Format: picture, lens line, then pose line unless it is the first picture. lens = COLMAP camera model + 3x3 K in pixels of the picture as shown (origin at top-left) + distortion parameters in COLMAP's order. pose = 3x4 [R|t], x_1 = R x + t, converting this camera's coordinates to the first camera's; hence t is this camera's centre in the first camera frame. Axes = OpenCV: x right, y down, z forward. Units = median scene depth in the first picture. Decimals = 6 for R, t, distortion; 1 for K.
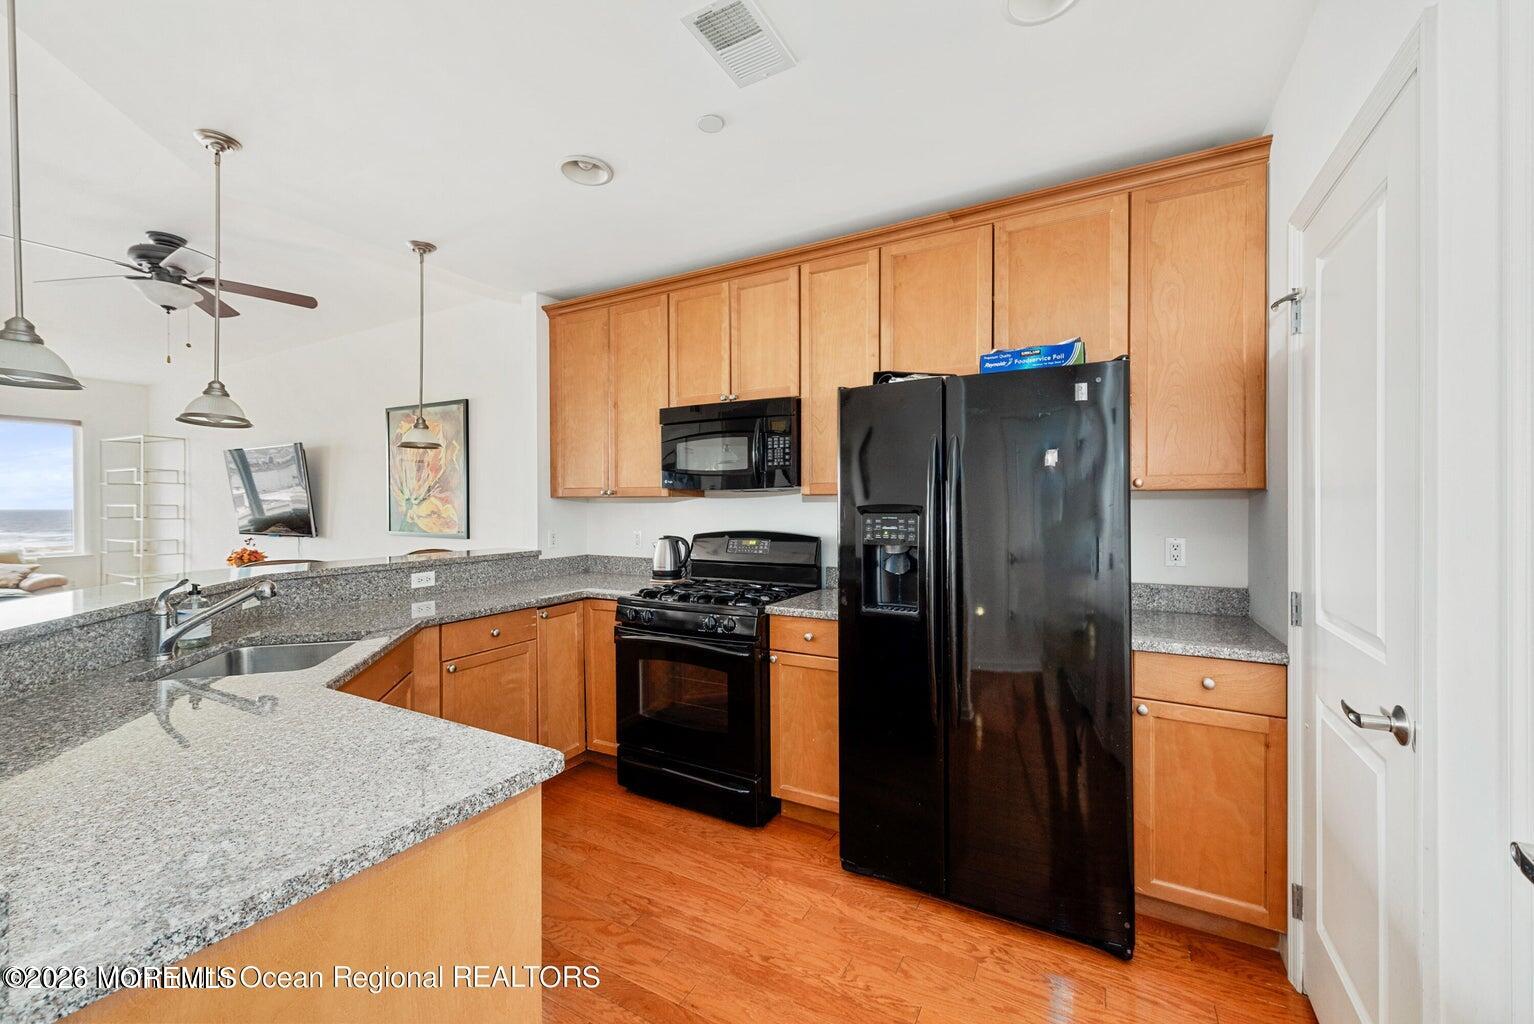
lens RADIAL K [[602.5, 0, 770.8], [0, 602.5, 503.1], [0, 0, 1]] dist [0.009185, -0.000131]
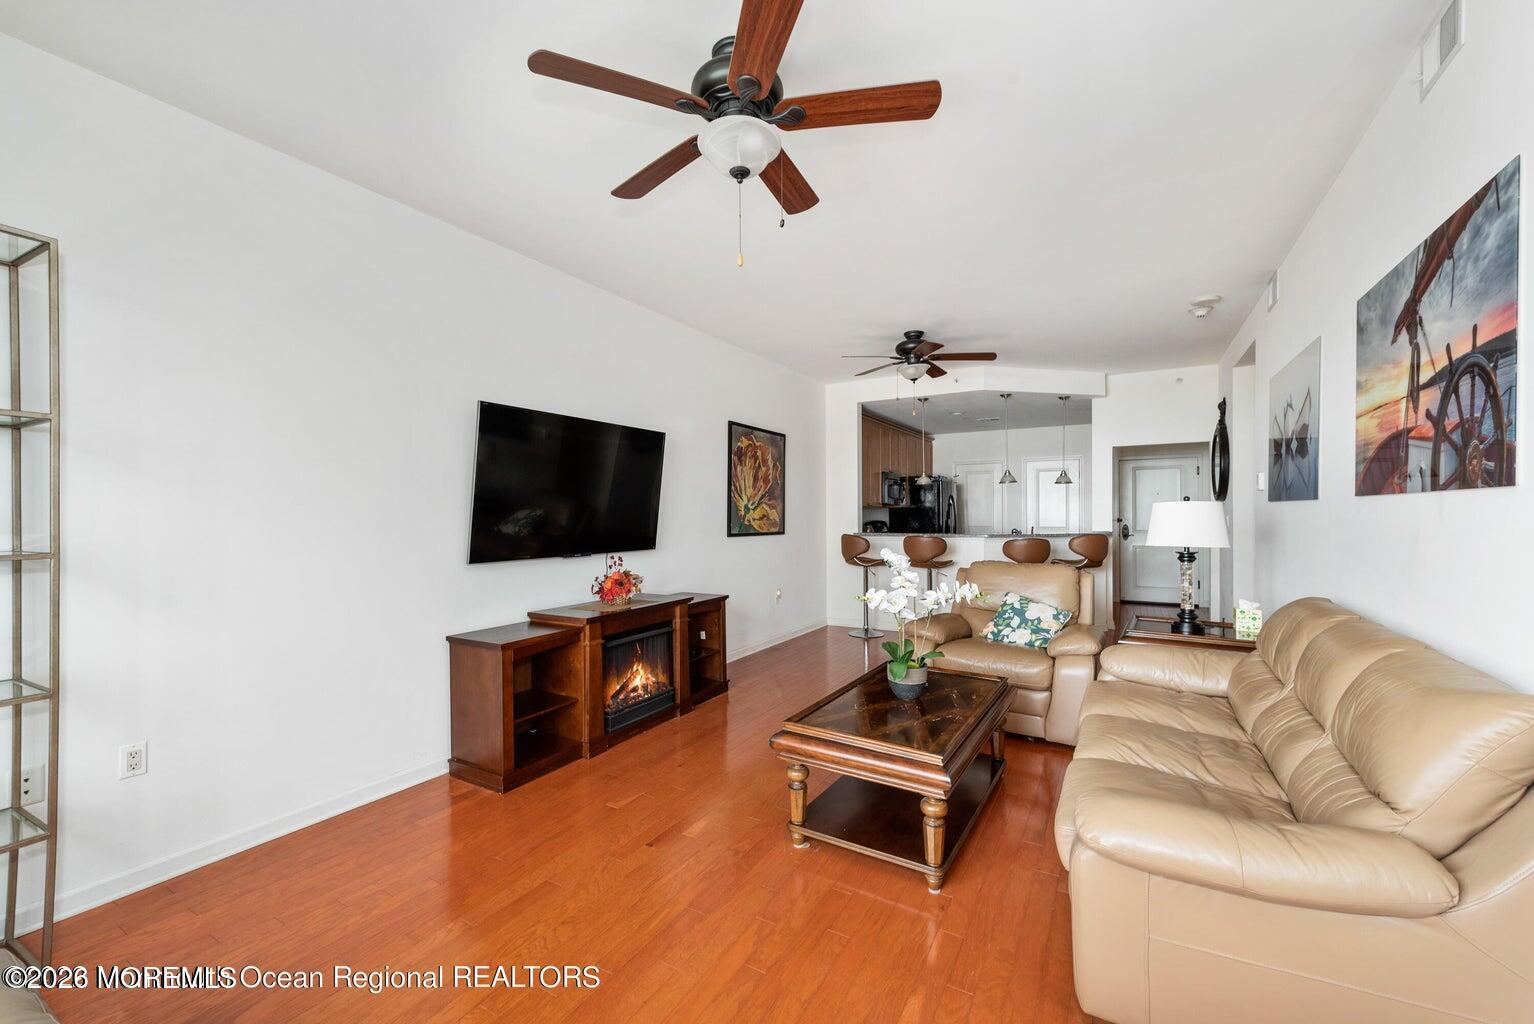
lens RADIAL K [[608.8, 0, 762.5], [0, 608.8, 514.1], [0, 0, 1]] dist [0.019173, -0.006607]
pose [[0.023440, 0.002519, 0.999722, -2.761397], [0.006037, 0.999978, -0.002661, 0.023857], [-0.999707, 0.006097, 0.023424, 1.459476]]
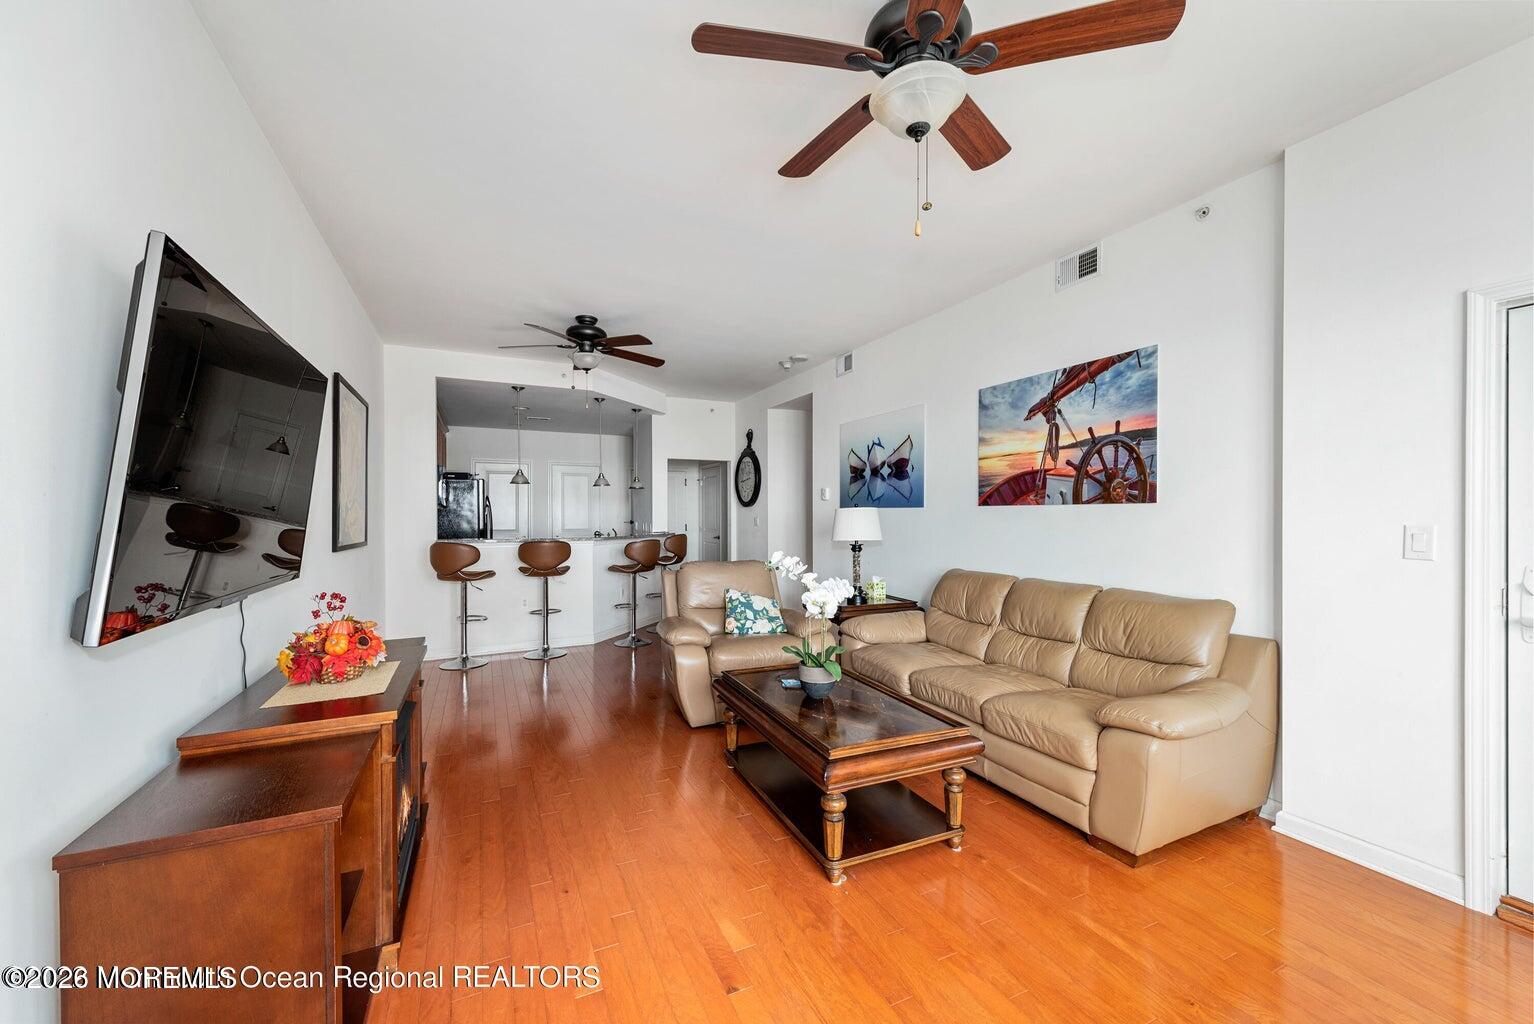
lens RADIAL K [[601.7, 0, 764.2], [0, 601.7, 513.7], [0, 0, 1]] dist [0.009402, -0.000705]
pose [[-0.813668, 0.005576, 0.581303, -2.314163], [0.005951, 0.999981, -0.001261, 0.018995], [-0.581299, 0.002434, -0.813687, 2.056208]]
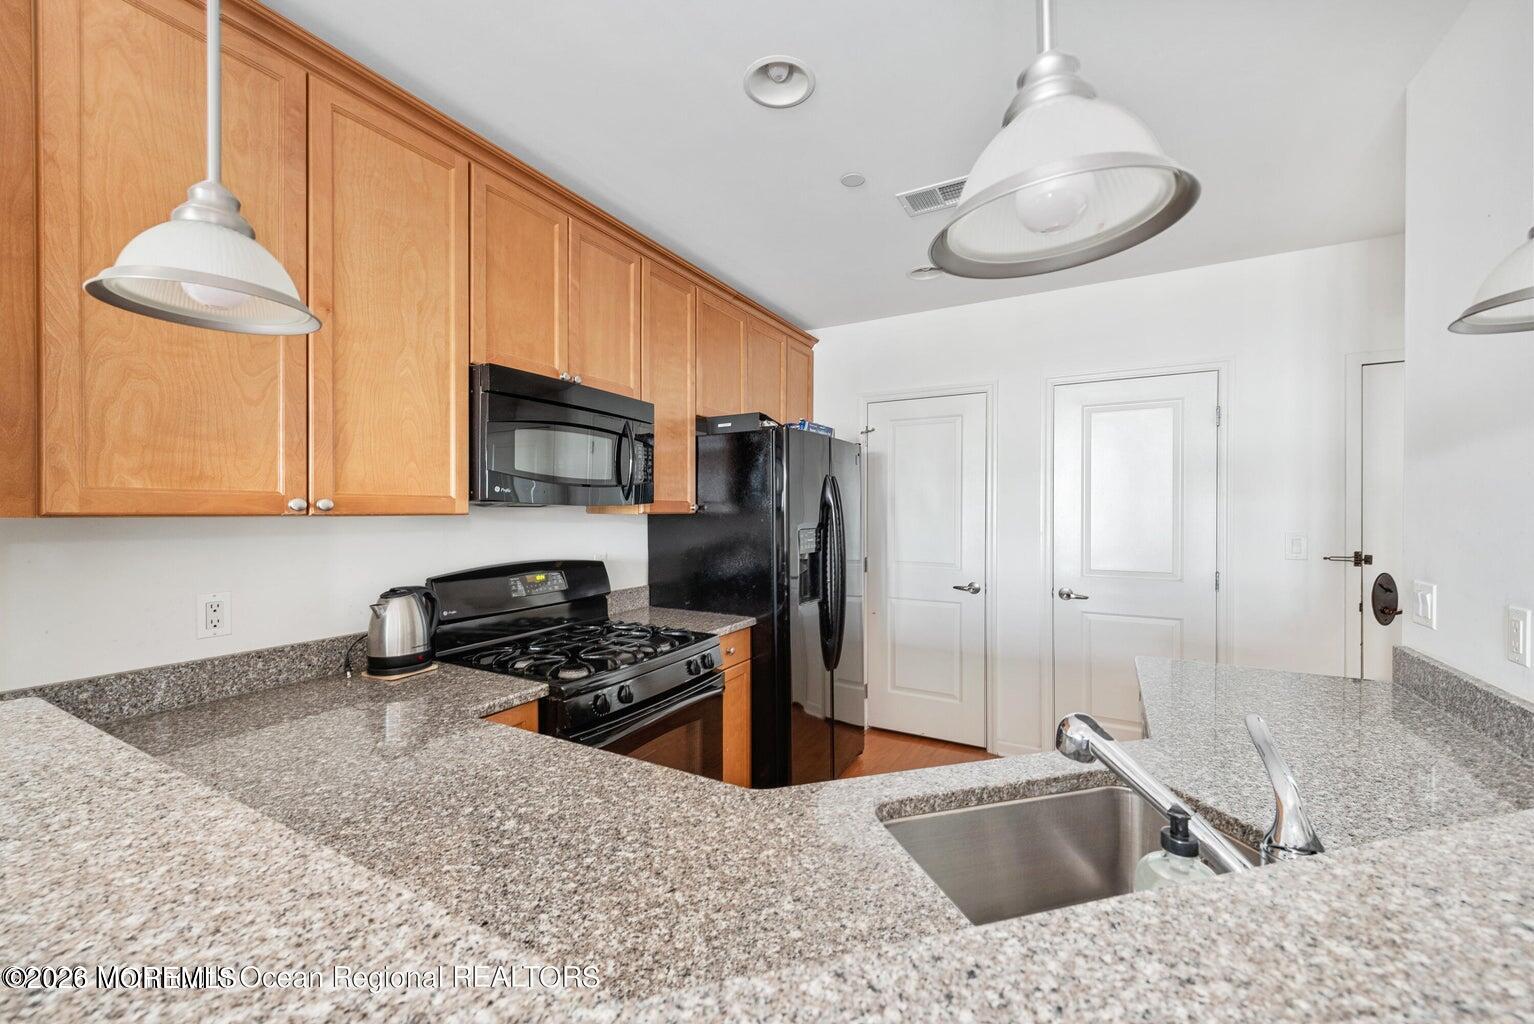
lens RADIAL K [[588.8, 0, 767.0], [0, 588.8, 512.0], [0, 0, 1]] dist [0.001942, -0.000029]
pose [[0.000490, -0.002281, 0.999997, -0.739459], [0.001097, 0.999997, 0.002280, -0.014553], [-0.999999, 0.001096, 0.000493, 0.724412]]
